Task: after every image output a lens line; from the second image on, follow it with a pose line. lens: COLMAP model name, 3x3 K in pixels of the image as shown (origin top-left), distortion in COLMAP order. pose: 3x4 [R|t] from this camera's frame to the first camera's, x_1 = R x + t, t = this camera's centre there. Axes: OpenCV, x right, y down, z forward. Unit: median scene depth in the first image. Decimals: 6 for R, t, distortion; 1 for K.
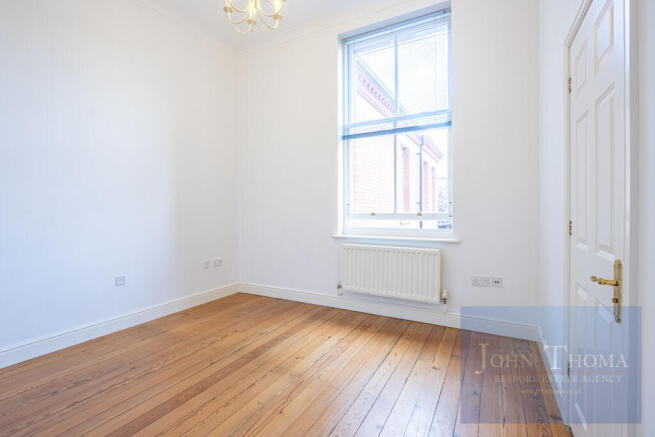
lens RADIAL K [[296.9, 0, 307.1], [0, 296.9, 212.2], [0, 0, 1]] dist [0.002875, 0.000040]
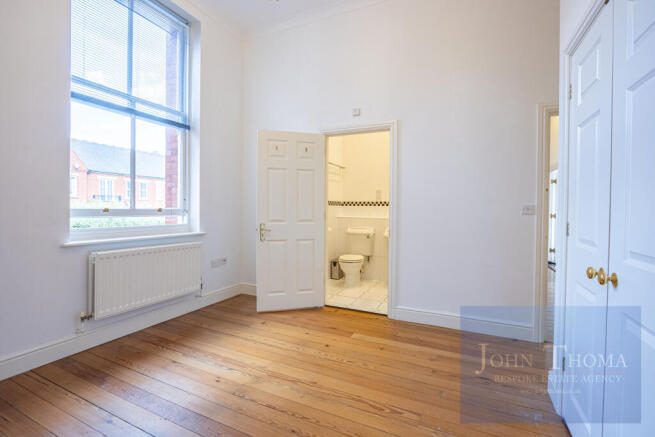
lens RADIAL K [[296.9, 0, 327.5], [0, 296.9, 212.9], [0, 0, 1]] dist [0.002875, 0.000040]
pose [[-0.083488, -0.002503, 0.996506, -0.621754], [-0.003060, 0.999993, 0.002256, 0.011336], [-0.996504, -0.002861, -0.083496, 0.535228]]
